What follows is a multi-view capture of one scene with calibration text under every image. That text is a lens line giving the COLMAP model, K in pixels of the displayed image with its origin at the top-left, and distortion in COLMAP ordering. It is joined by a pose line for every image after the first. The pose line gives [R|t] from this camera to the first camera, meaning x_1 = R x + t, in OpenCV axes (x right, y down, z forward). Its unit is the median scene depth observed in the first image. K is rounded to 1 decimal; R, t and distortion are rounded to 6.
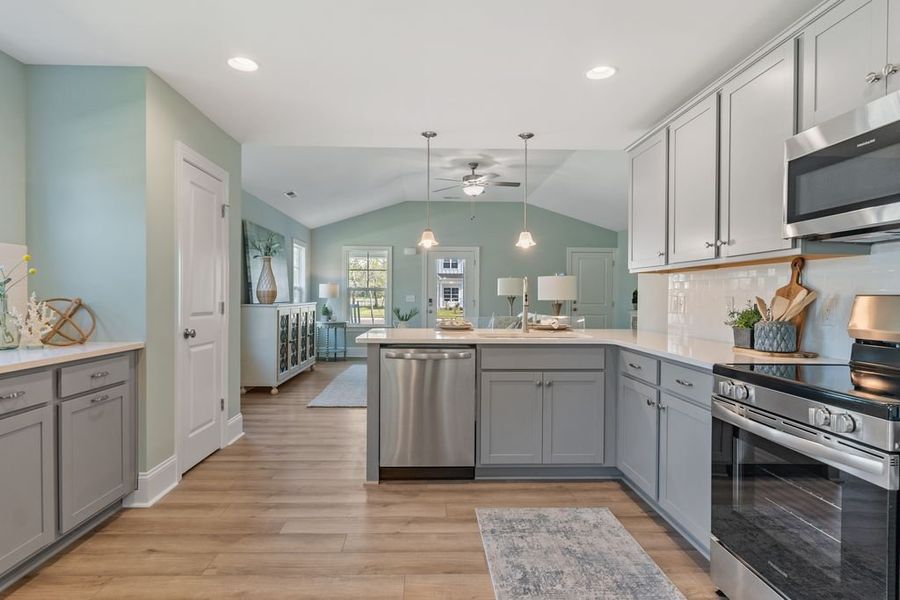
lens RADIAL K [[491.3, 0, 443.8], [0, 491.3, 300.6], [0, 0, 1]] dist [-0.004653, 0.000722]
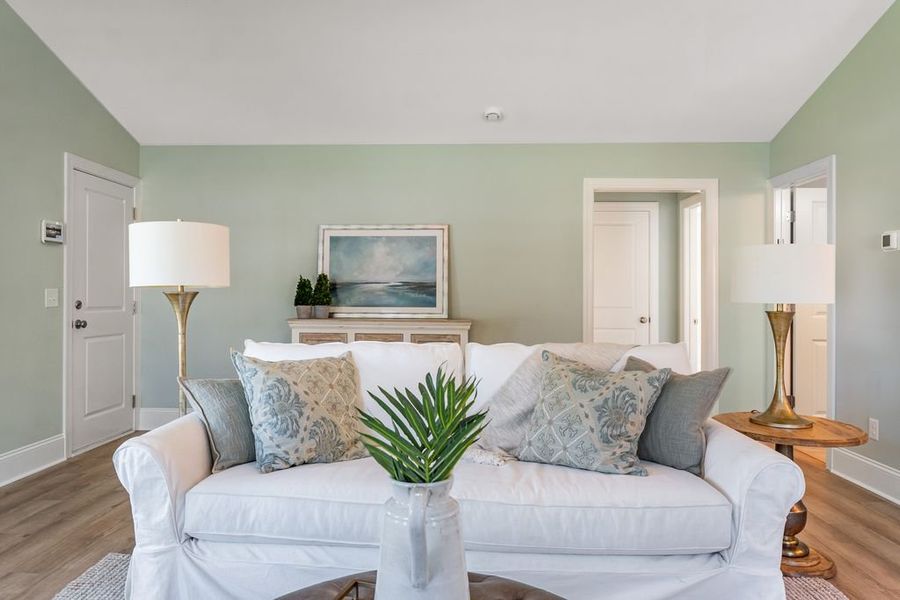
lens RADIAL K [[616.8, 0, 442.9], [0, 616.8, 292.3], [0, 0, 1]] dist [-0.007153, 0.004408]
pose [[0.075138, 0.000176, 0.997173, -0.545427], [0.000991, 0.999999, -0.000251, -0.018999], [-0.997173, 0.001007, 0.075137, 2.177531]]
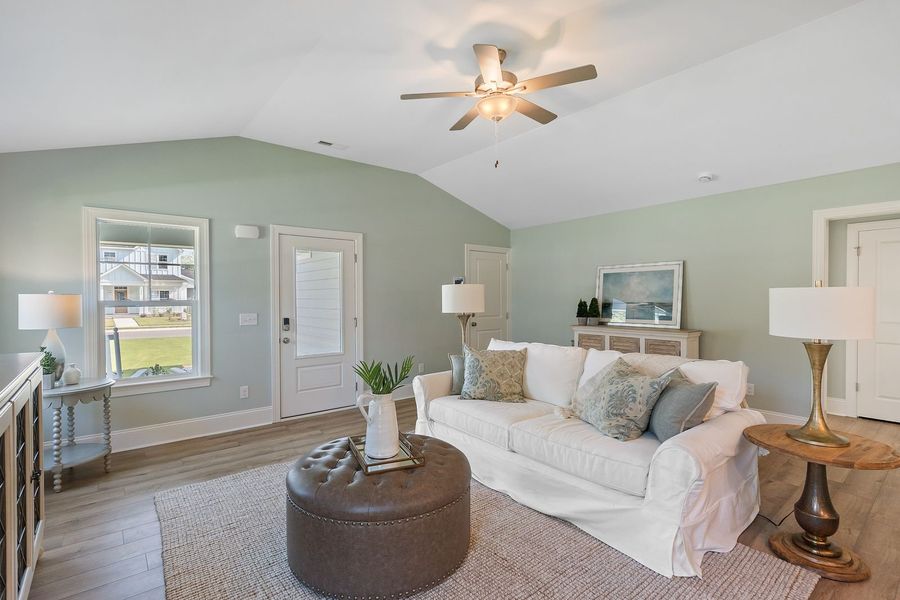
lens RADIAL K [[421.8, 0, 440.2], [0, 421.8, 302.1], [0, 0, 1]] dist [-0.000182, -0.000687]
pose [[0.797705, -0.016849, 0.602812, -0.551907], [0.014568, 0.999856, 0.008668, -0.075652], [-0.602872, 0.001868, 0.797836, 1.575782]]
